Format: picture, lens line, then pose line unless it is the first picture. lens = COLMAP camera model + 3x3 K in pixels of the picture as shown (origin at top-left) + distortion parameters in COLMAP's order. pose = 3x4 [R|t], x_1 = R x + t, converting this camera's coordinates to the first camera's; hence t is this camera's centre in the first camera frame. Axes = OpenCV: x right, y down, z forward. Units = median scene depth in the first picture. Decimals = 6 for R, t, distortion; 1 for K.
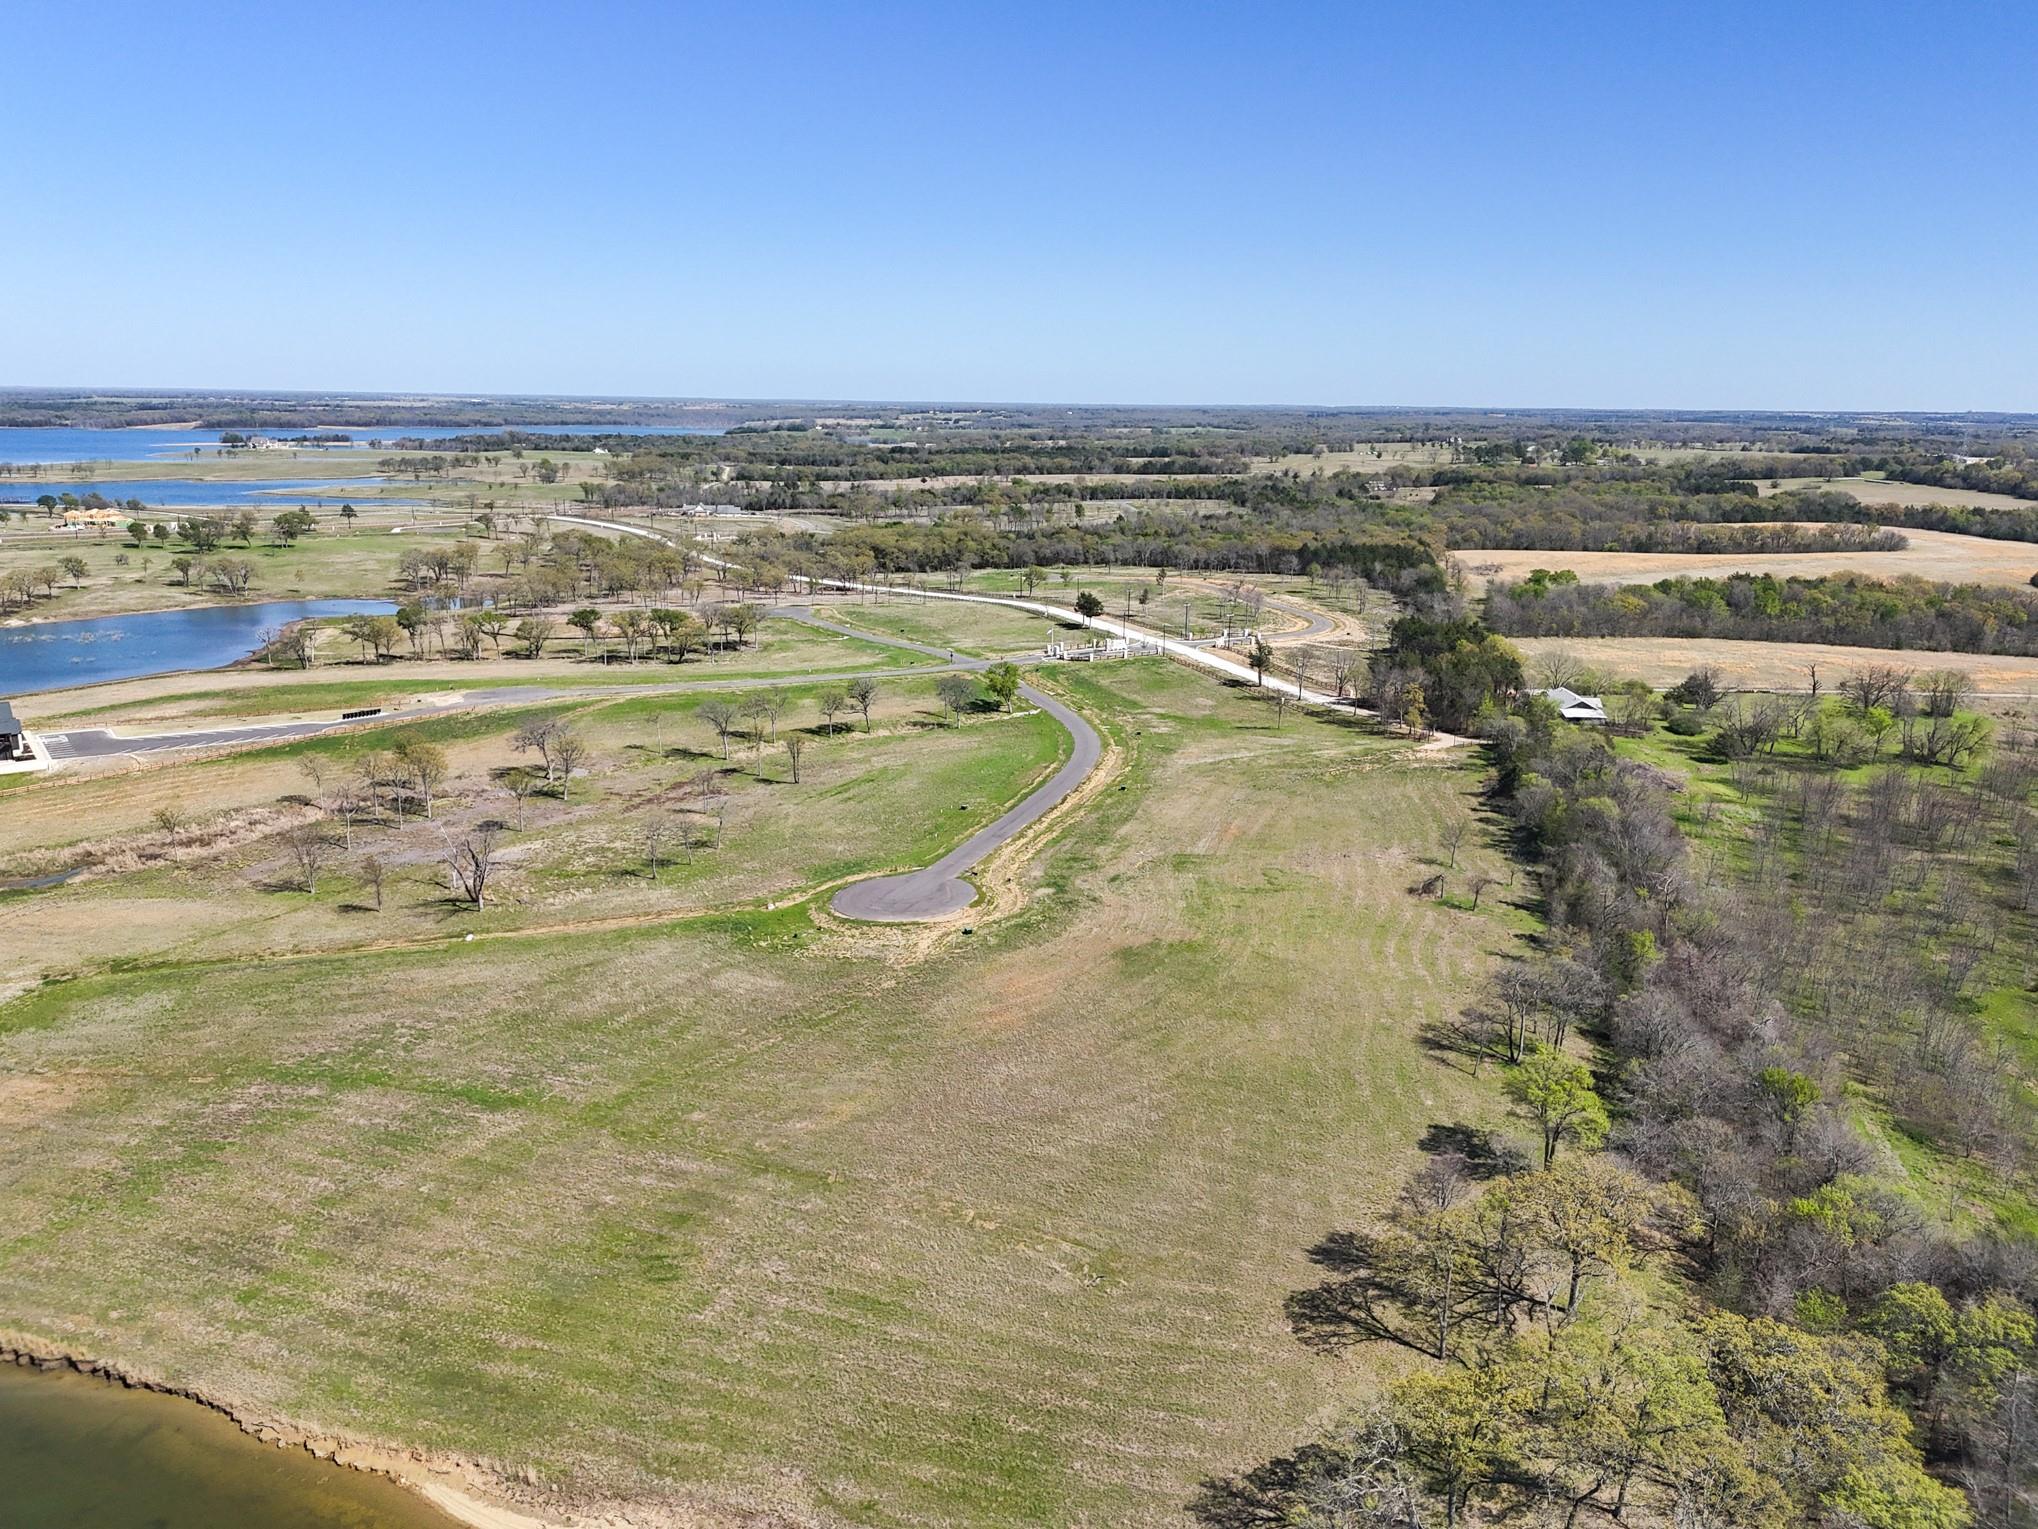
lens RADIAL K [[1497.7, 0, 1022.6], [0, 1497.7, 767.5], [0, 0, 1]] dist [0.064332, -0.063072]
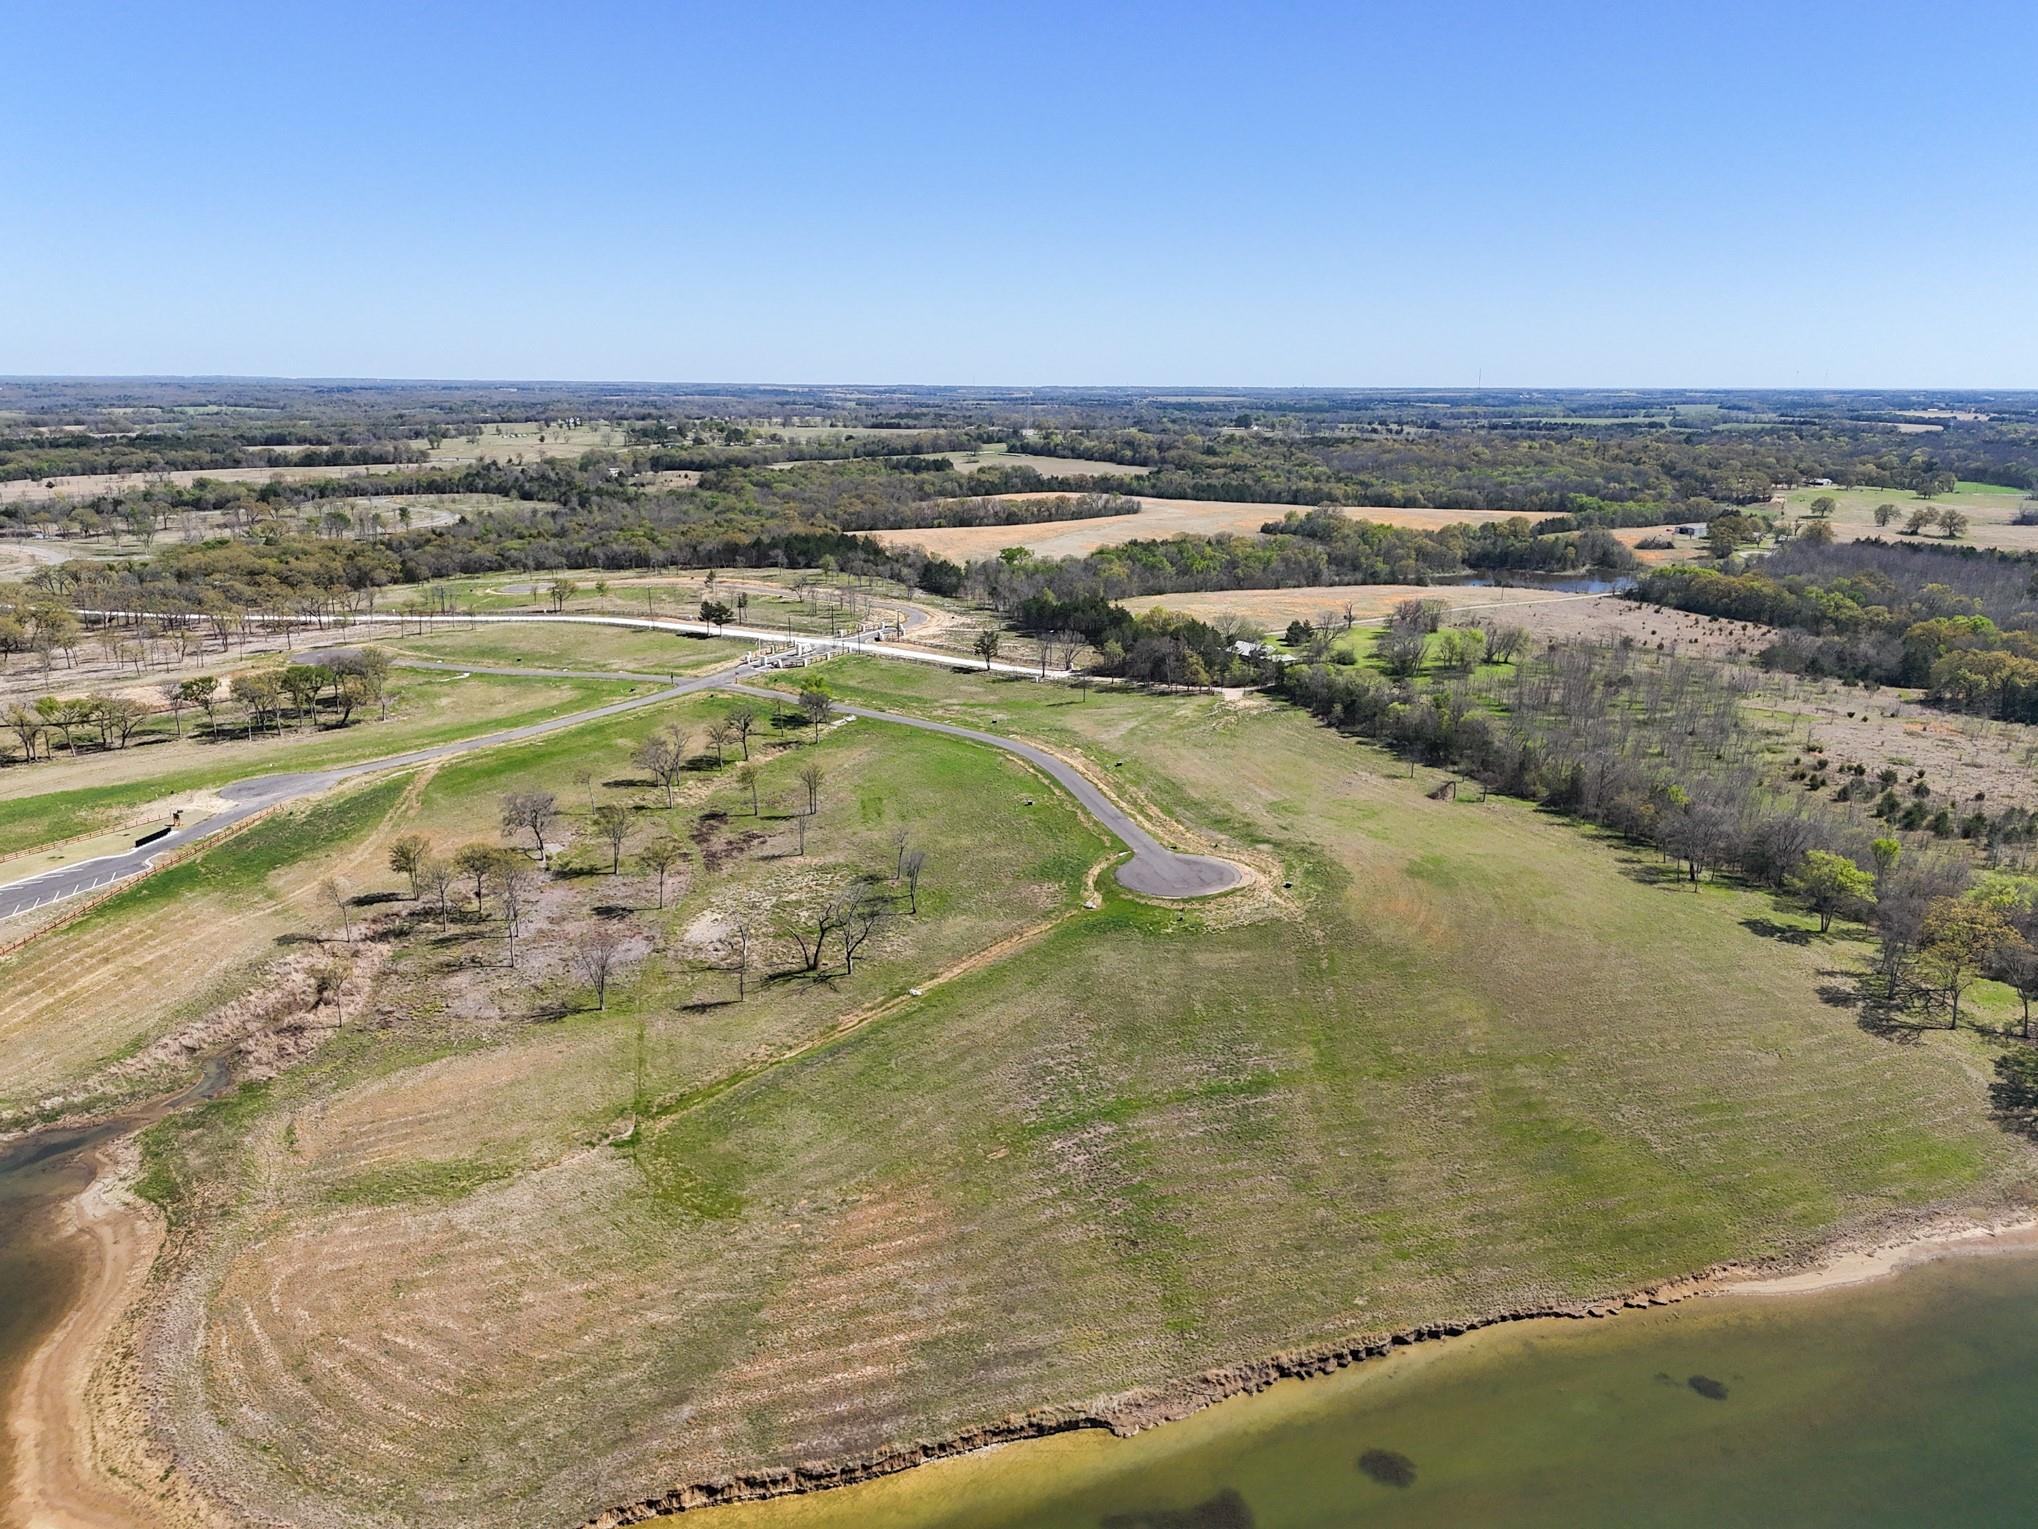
lens RADIAL K [[1497.7, 0, 1023.3], [0, 1497.7, 774.5], [0, 0, 1]] dist [0.064332, -0.063072]
pose [[0.799060, -0.160651, 0.579392, -0.472475], [0.147610, 0.986567, 0.069978, -0.050115], [-0.582851, 0.029608, 0.812040, 0.072694]]
